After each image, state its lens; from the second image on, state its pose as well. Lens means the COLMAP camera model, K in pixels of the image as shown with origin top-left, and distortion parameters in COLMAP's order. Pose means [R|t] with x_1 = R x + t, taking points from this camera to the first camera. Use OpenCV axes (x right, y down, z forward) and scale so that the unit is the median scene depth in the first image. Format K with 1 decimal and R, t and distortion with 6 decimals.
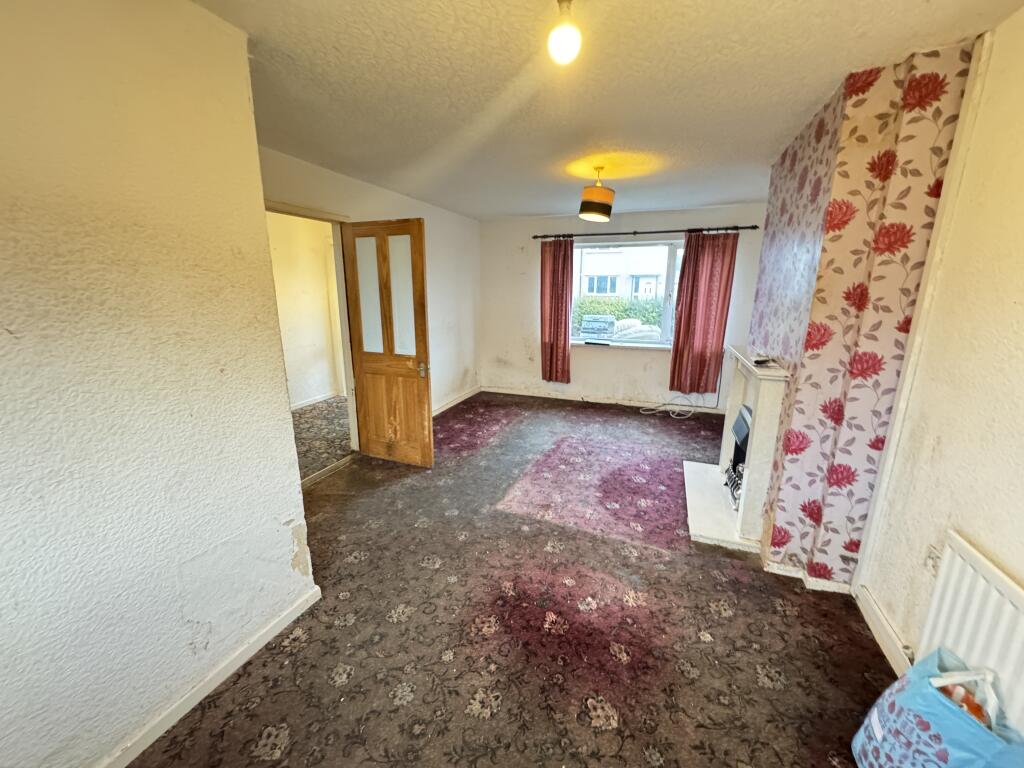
lens RADIAL K [[410.8, 0, 511.8], [0, 410.8, 382.9], [0, 0, 1]] dist [-0.003032, -0.000103]
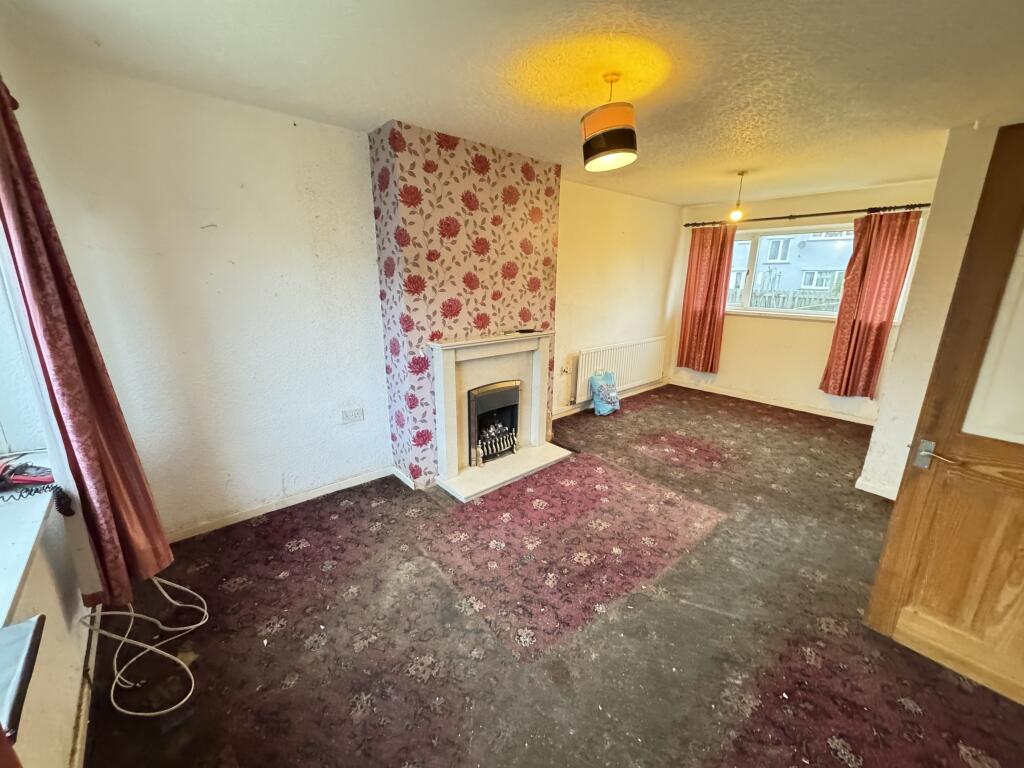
lens RADIAL K [[410.8, 0, 509.2], [0, 410.8, 381.7], [0, 0, 1]] dist [-0.003032, -0.000103]
pose [[-0.880900, -0.130462, 0.454967, 0.013000], [0.094497, 0.893427, 0.439156, -0.432688], [-0.463773, 0.429846, -0.774692, 1.844349]]
